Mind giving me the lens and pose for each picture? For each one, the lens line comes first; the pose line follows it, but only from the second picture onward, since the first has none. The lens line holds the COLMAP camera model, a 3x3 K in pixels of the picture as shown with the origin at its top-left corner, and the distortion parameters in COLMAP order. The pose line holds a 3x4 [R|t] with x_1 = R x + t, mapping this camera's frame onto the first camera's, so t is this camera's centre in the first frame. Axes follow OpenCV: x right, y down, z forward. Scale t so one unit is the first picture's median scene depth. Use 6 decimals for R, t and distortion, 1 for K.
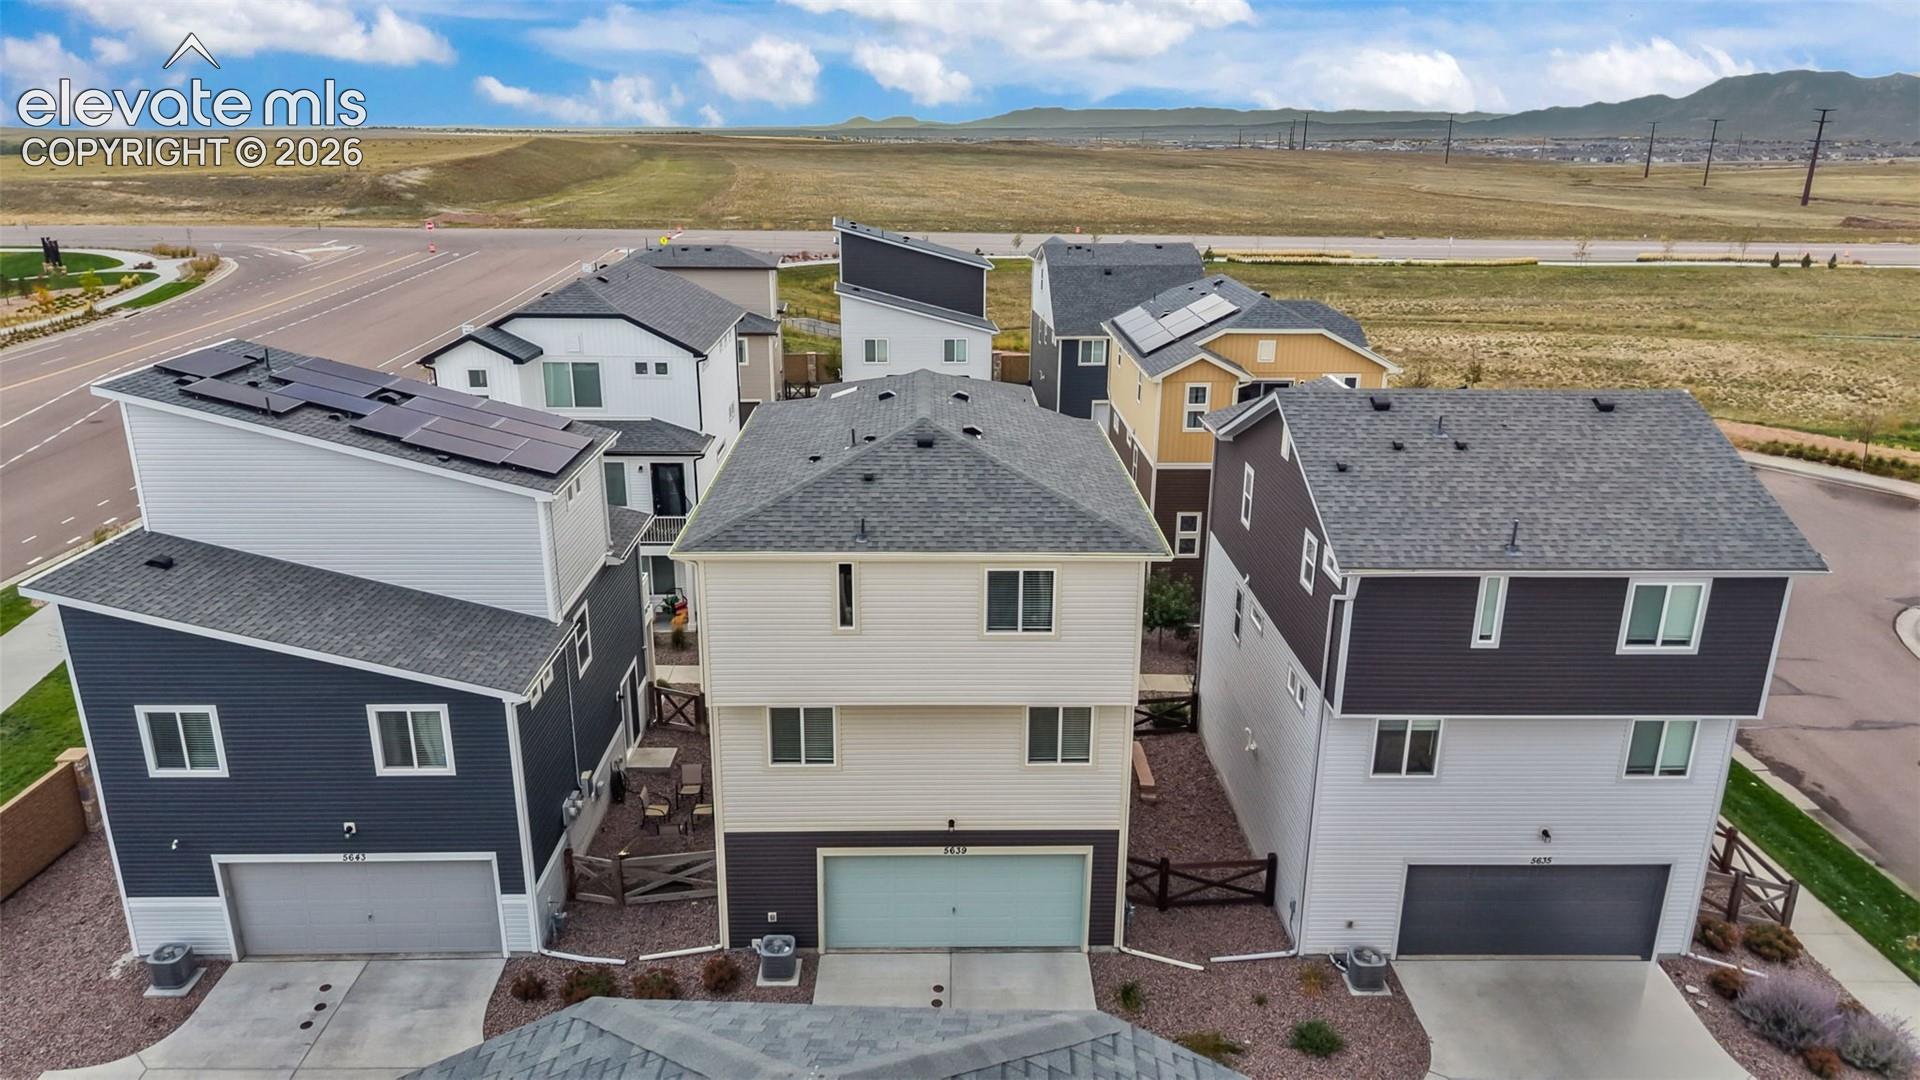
lens RADIAL K [[1266.4, 0, 963.4], [0, 1266.4, 543.5], [0, 0, 1]] dist [0.020979, -0.010548]
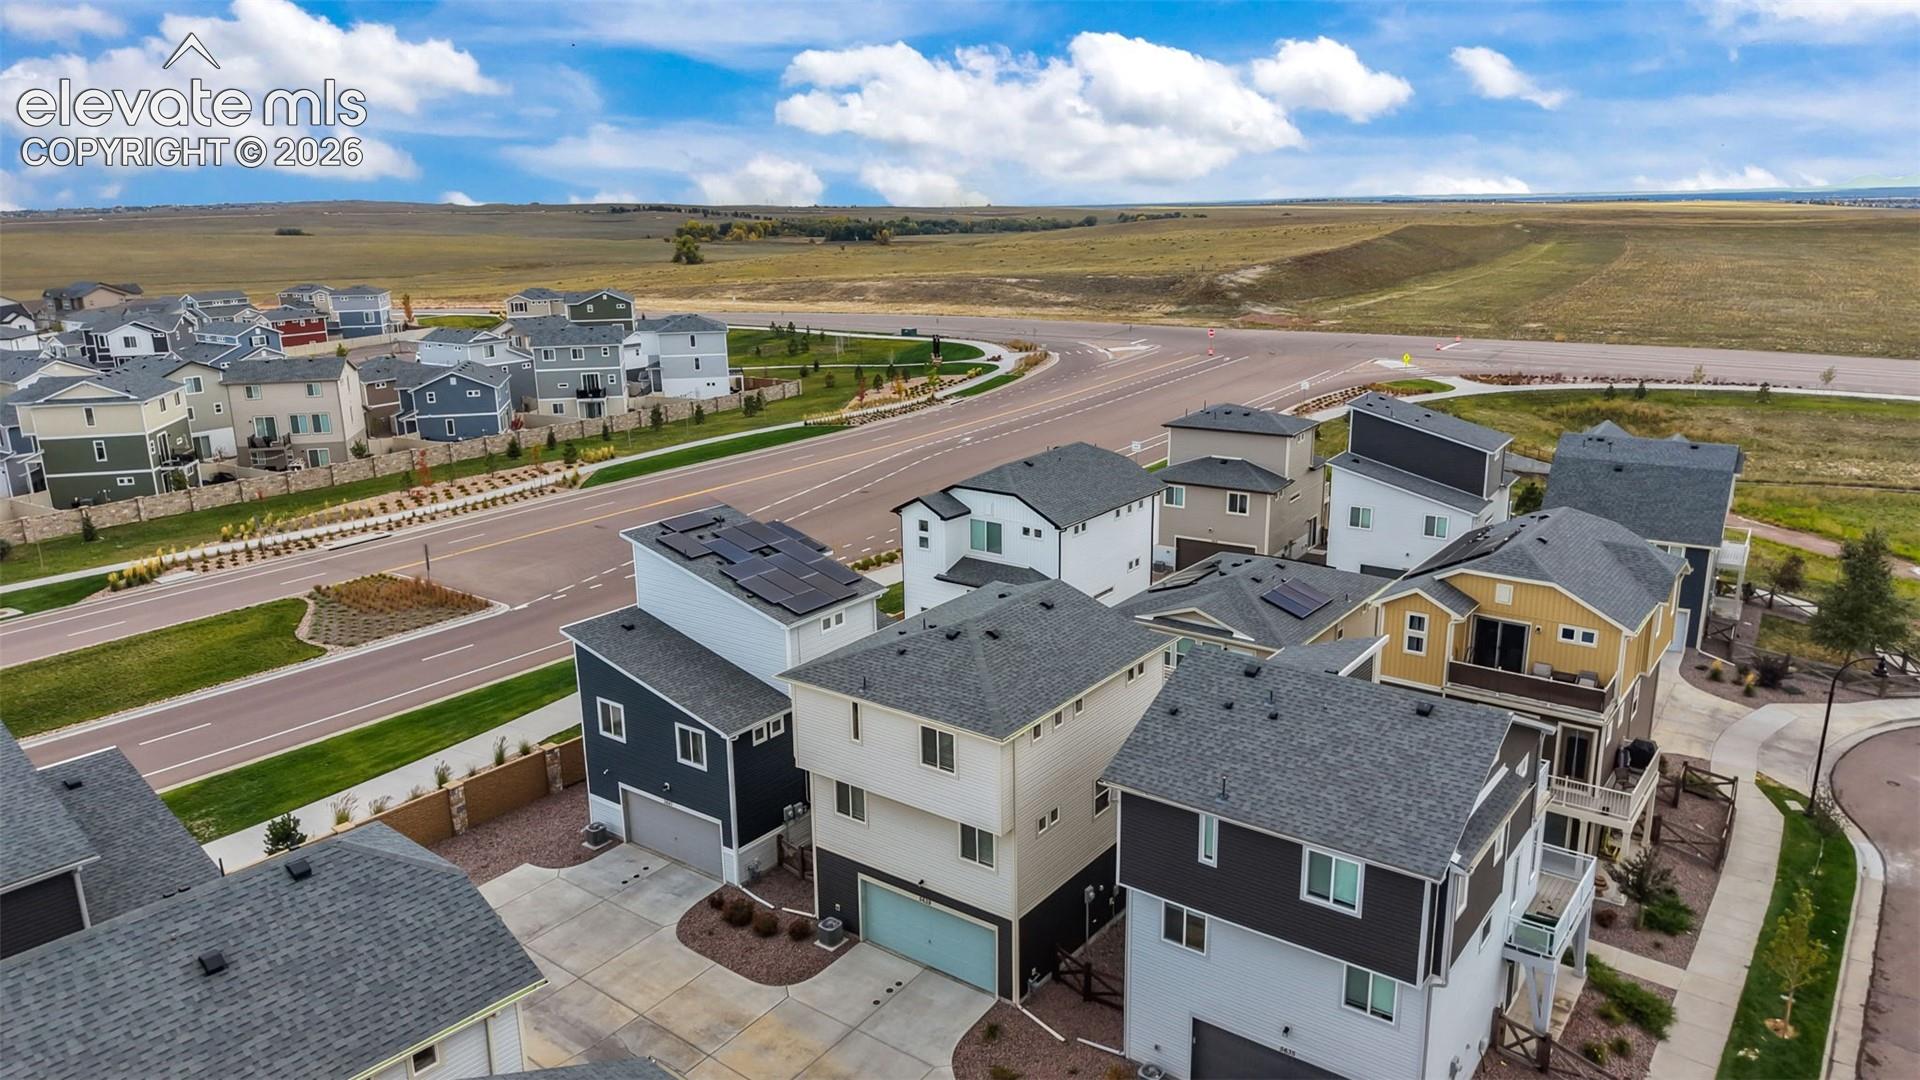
lens RADIAL K [[1266.4, 0, 956.5], [0, 1266.4, 552.2], [0, 0, 1]] dist [0.020979, -0.010548]
pose [[0.791282, 0.144214, -0.594201, 0.852680], [-0.174238, 0.984679, 0.006956, -0.188001], [0.586101, 0.098029, 0.804286, -0.256264]]
